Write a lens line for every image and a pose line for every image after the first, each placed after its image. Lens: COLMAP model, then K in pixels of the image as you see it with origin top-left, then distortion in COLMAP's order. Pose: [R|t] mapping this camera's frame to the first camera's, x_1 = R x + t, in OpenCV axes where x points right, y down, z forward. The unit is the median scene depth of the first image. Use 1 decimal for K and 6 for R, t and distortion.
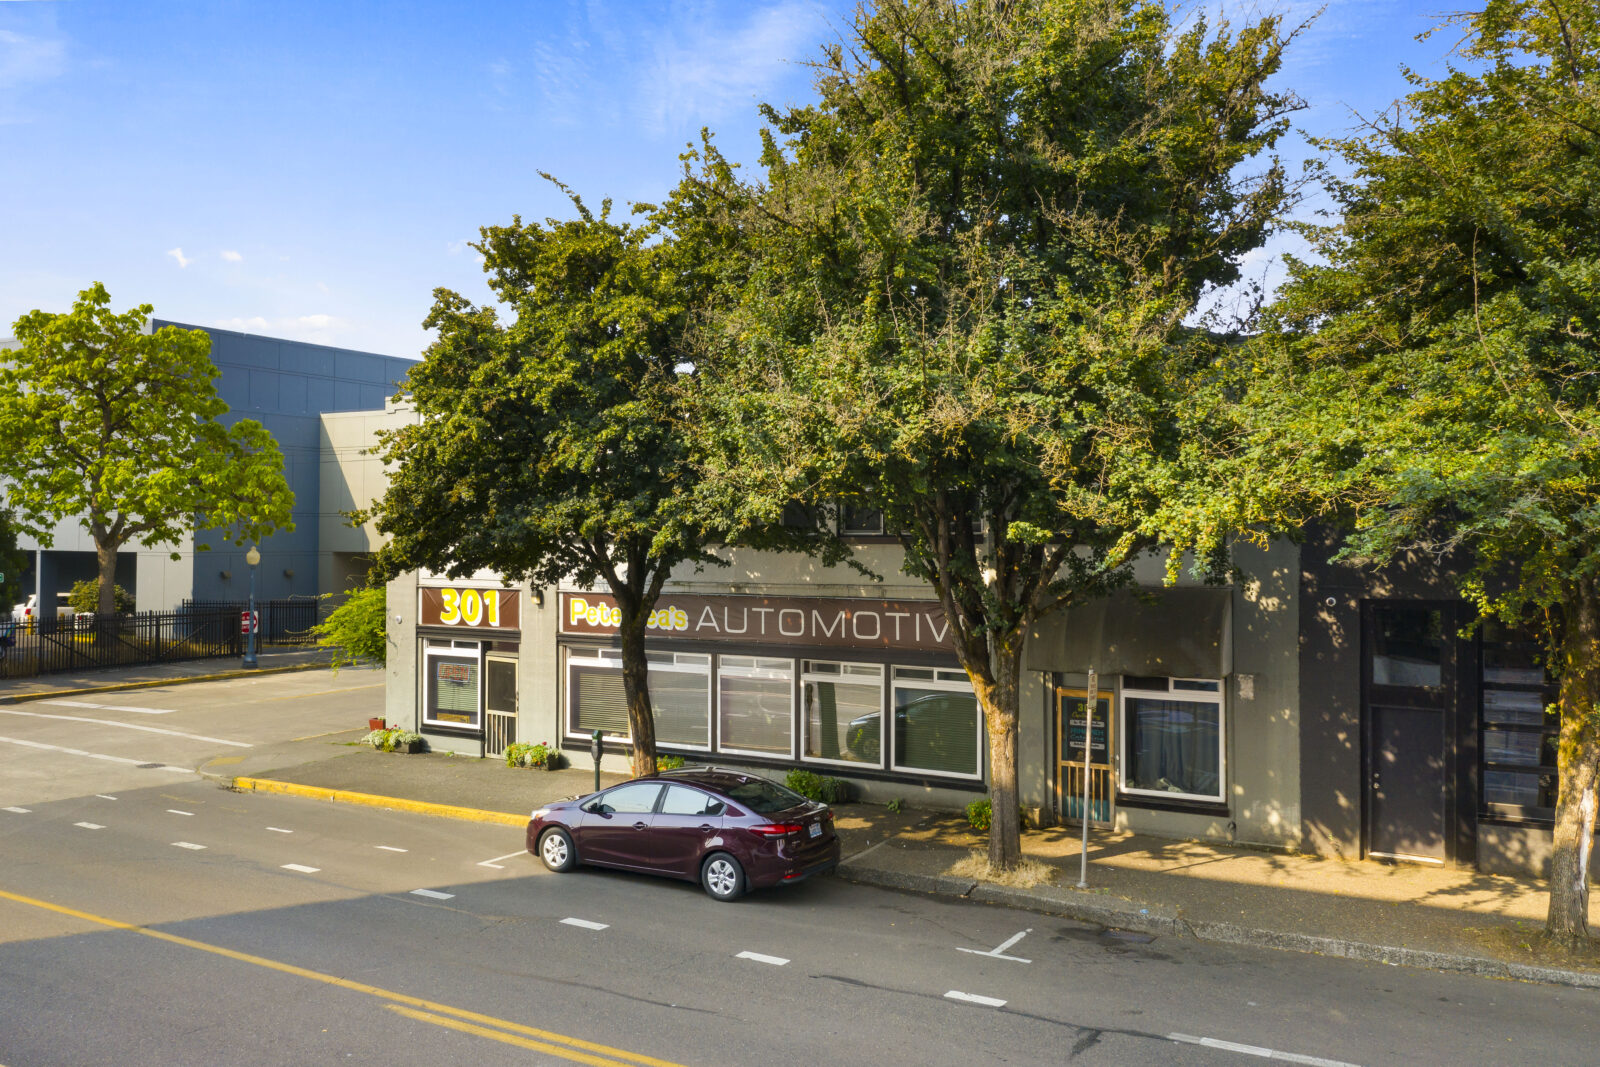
lens RADIAL K [[1280.2, 0, 800.9], [0, 1280.2, 533.5], [0, 0, 1]] dist [-0.047065, -0.000609]
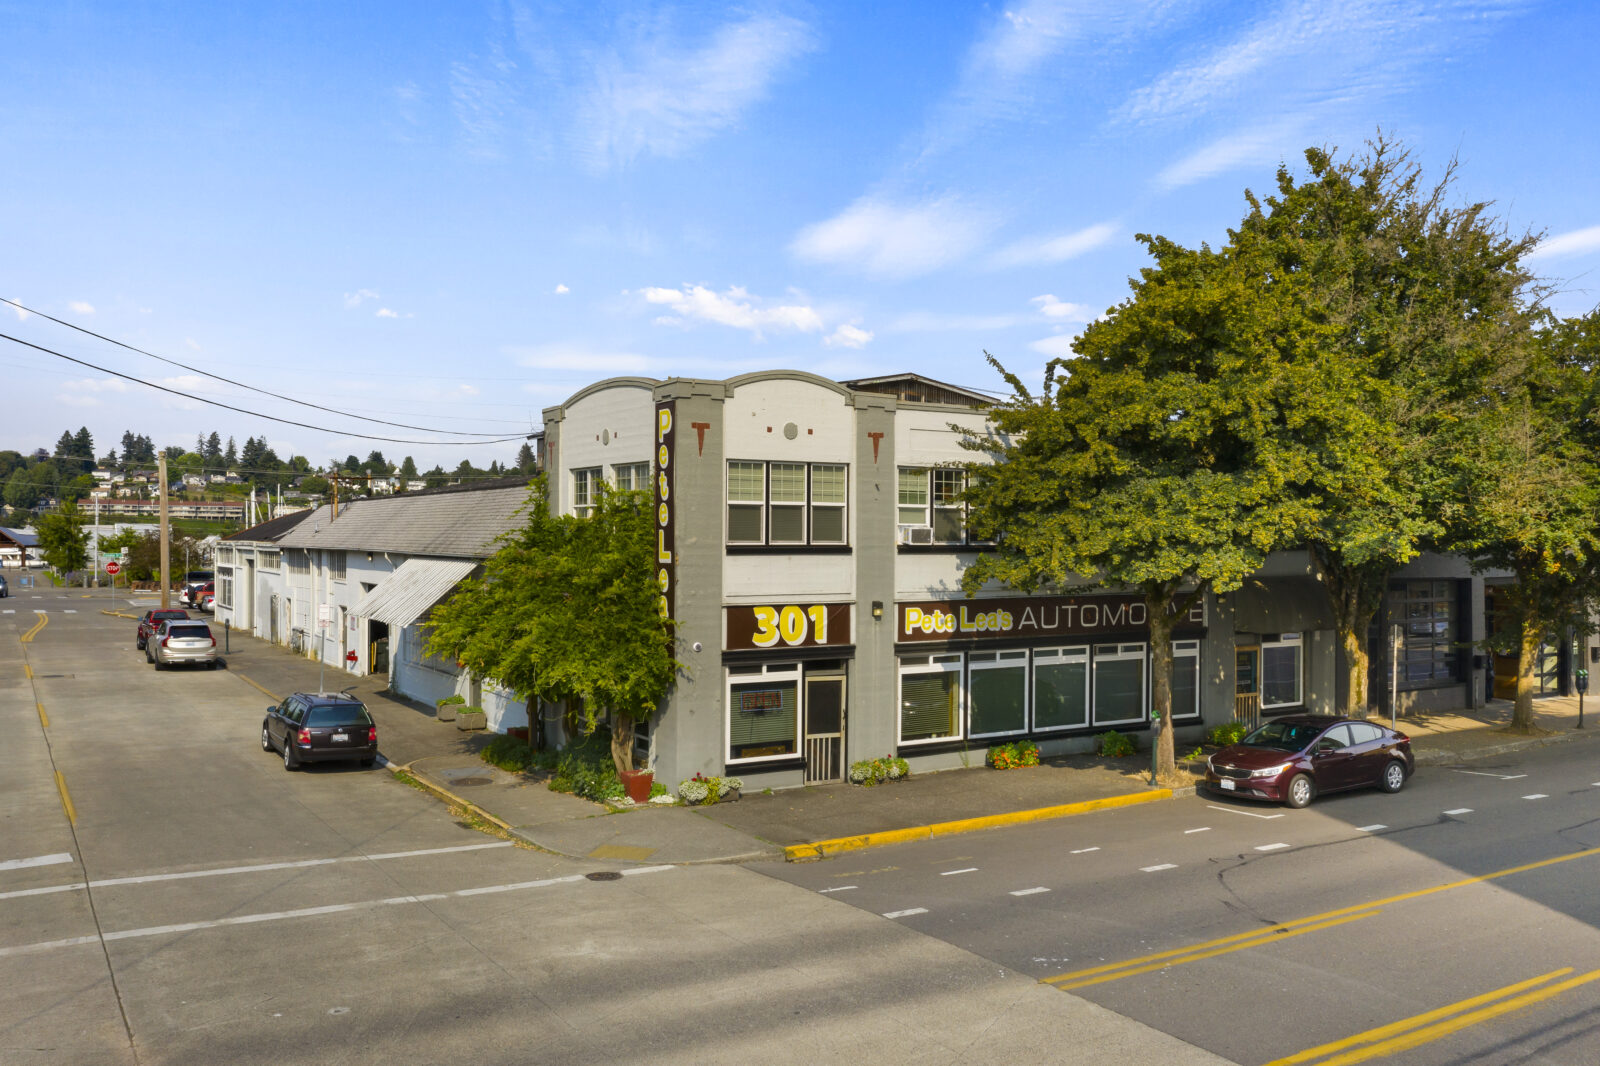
lens RADIAL K [[1280.2, 0, 801.3], [0, 1280.2, 534.4], [0, 0, 1]] dist [-0.047065, -0.000609]
pose [[0.482640, 0.002631, 0.875815, -1.070047], [-0.006668, 0.999978, 0.000671, -0.007628], [-0.875793, -0.006164, 0.482647, 0.563702]]
